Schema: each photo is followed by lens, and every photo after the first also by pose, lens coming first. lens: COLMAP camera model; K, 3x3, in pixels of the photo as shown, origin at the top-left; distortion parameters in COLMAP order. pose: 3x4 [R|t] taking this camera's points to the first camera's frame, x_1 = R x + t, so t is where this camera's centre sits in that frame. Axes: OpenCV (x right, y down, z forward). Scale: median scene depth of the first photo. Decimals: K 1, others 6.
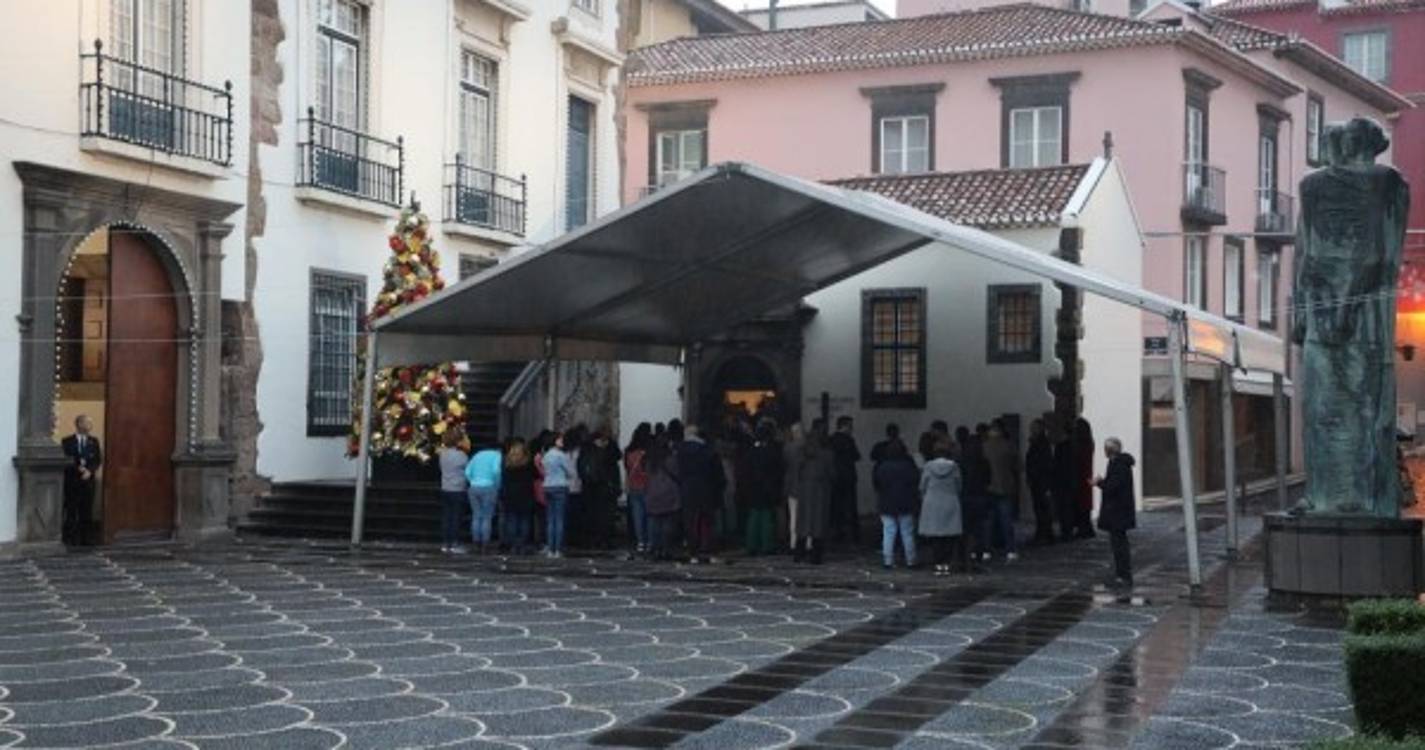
lens RADIAL K [[1801.9, 0, 712.5], [0, 1801.9, 375.0], [0, 0, 1]] dist [0.175767, 0.014615]
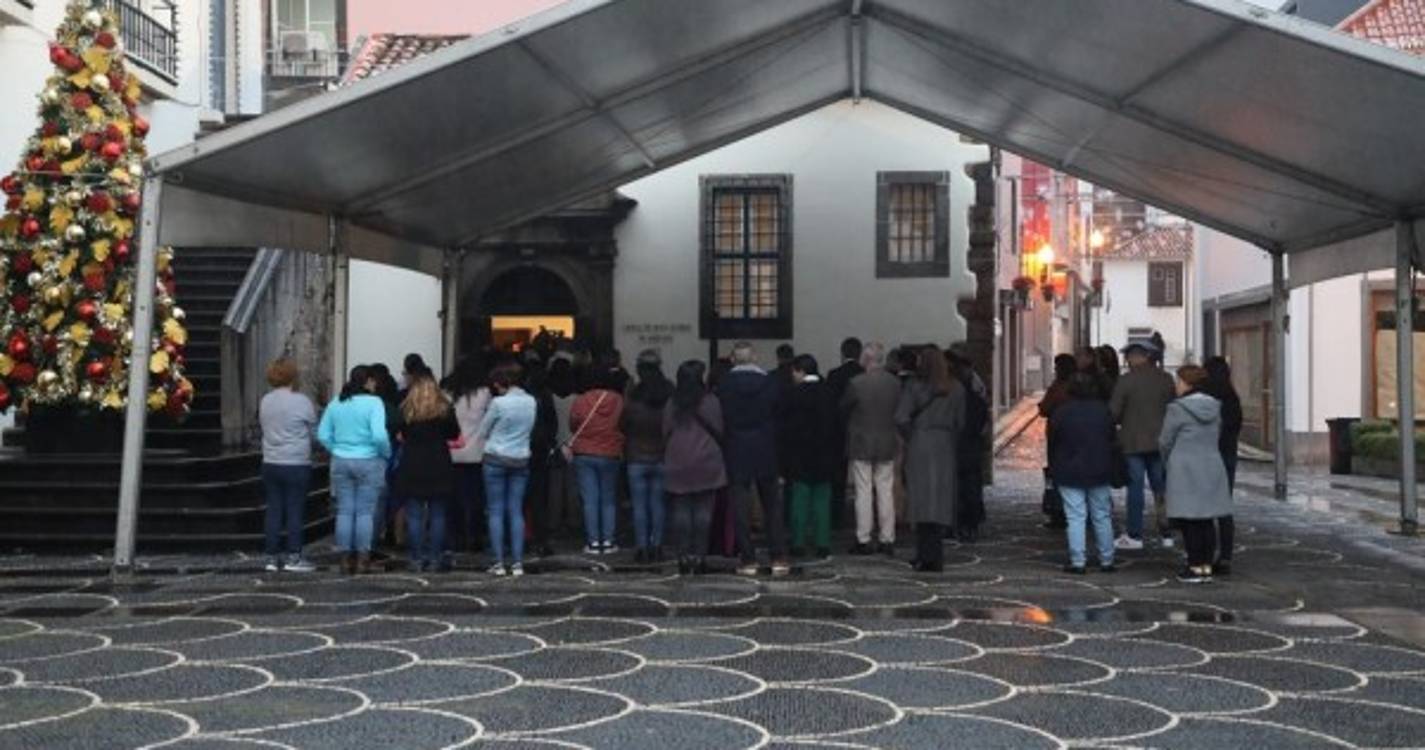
lens RADIAL K [[1801.9, 0, 712.5], [0, 1801.9, 375.0], [0, 0, 1]] dist [0.175767, 0.014615]
pose [[0.940538, -0.005724, 0.339639, -0.180435], [-0.001391, 0.999785, 0.020702, 0.019995], [-0.339685, -0.019943, 0.940328, 0.349466]]
